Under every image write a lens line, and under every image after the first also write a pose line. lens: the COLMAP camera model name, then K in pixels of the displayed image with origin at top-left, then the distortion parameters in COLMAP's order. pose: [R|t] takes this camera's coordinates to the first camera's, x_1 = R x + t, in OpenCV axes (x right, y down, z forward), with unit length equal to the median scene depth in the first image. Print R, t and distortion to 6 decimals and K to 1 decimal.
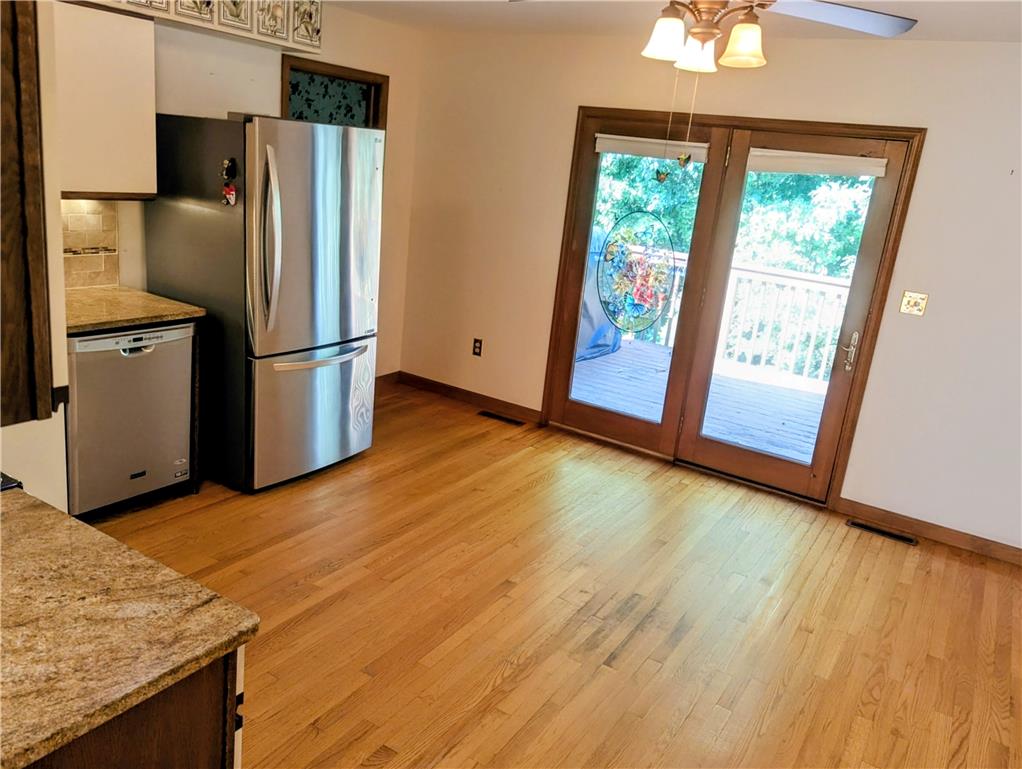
lens RADIAL K [[809.1, 0, 512.1], [0, 809.1, 367.5], [0, 0, 1]] dist [0.056719, -0.000875]
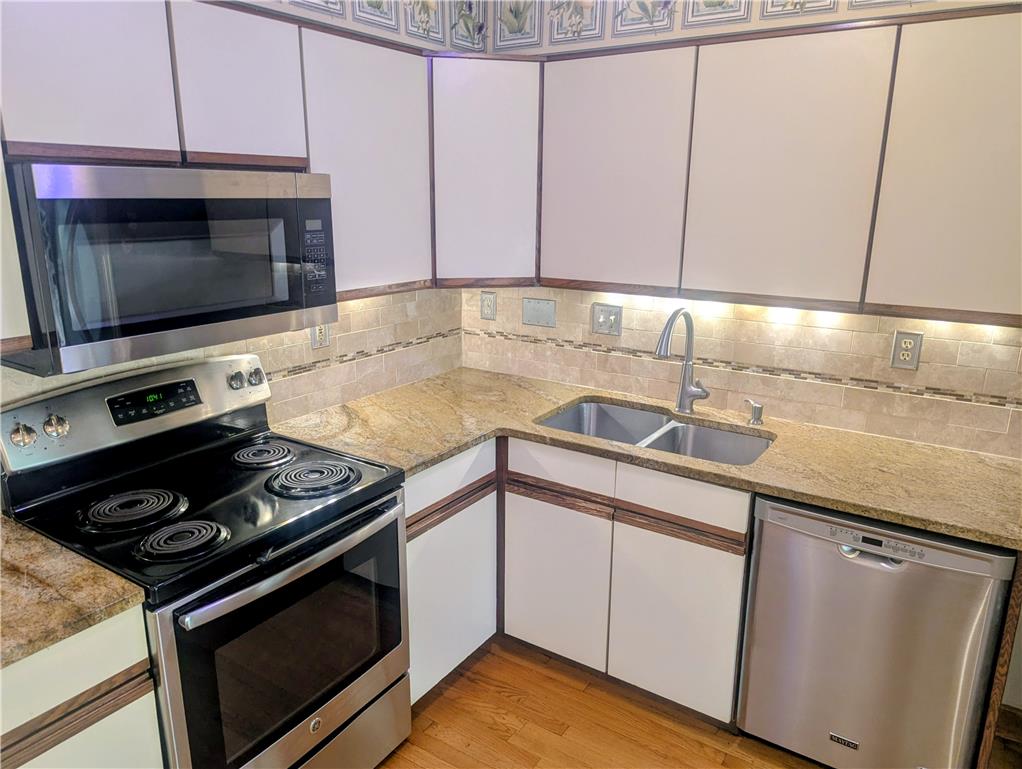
lens RADIAL K [[724.2, 0, 502.7], [0, 724.2, 380.0], [0, 0, 1]] dist [0.084259, -0.100469]
pose [[-0.027946, 0.145640, -0.988943, 0.077145], [-0.267377, 0.952192, 0.147783, -0.156106], [0.963187, 0.268550, 0.012331, 0.691728]]
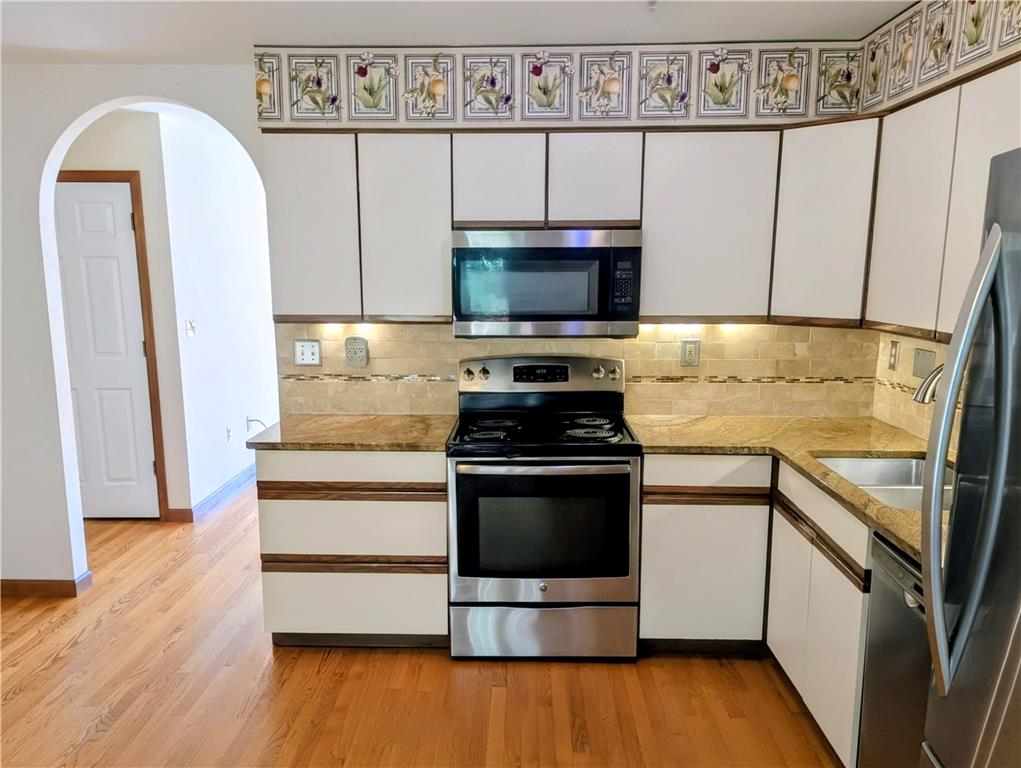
lens RADIAL K [[812.7, 0, 505.0], [0, 812.7, 423.4], [0, 0, 1]] dist [0.025620, -0.001700]
pose [[-0.858711, -0.007962, -0.512398, 0.088779], [-0.217574, 0.910951, 0.350470, -0.279968], [0.463979, 0.412437, -0.783976, 1.269011]]
